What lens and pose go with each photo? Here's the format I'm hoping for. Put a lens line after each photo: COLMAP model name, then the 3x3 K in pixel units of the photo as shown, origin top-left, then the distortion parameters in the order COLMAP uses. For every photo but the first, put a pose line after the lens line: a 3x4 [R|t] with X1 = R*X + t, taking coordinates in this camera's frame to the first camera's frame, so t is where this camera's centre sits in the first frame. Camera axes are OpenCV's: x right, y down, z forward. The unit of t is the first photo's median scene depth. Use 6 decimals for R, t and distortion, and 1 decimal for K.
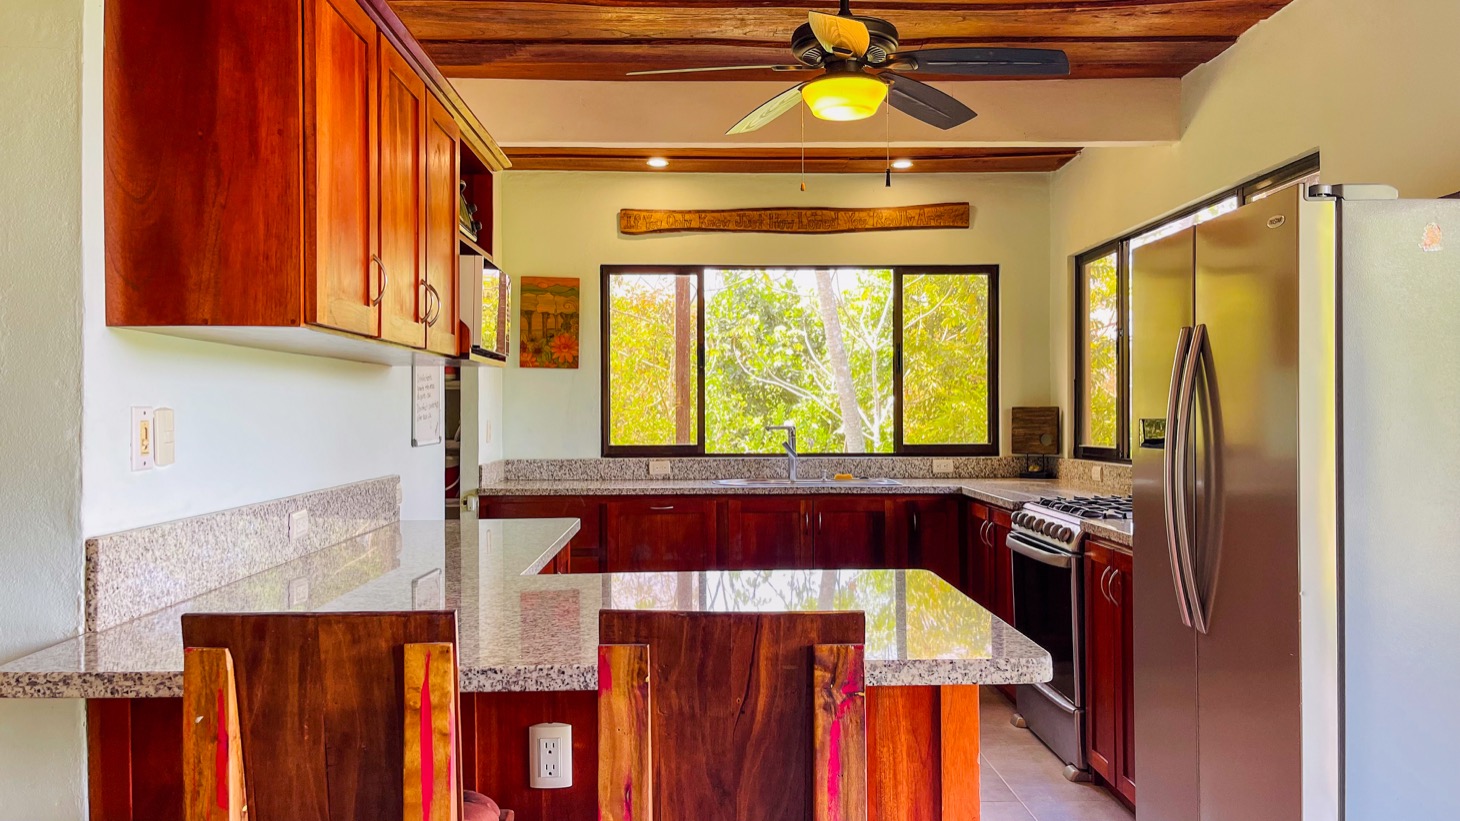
lens RADIAL K [[1096.5, 0, 730.0], [0, 1096.5, 410.5], [0, 0, 1]] dist [0.084547, -0.001878]
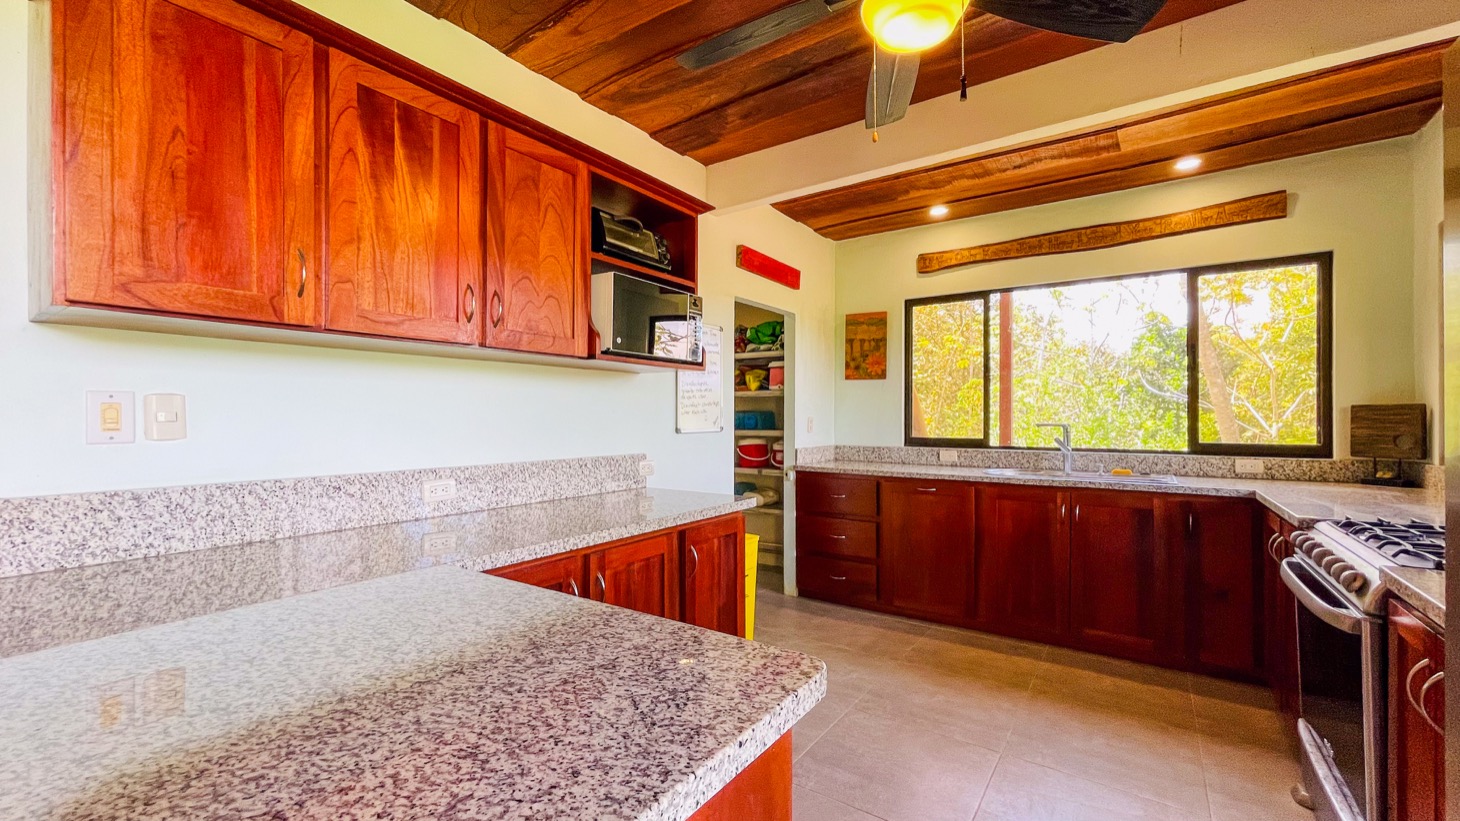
lens RADIAL K [[587.0, 0, 735.5], [0, 587.0, 416.0], [0, 0, 1]] dist [-0.003242, 0.004512]
pose [[0.803011, 0.001845, -0.595961, 0.140844], [-0.002281, 0.999997, 0.000023, 0.007149], [0.595960, 0.001340, 0.803013, 0.319013]]
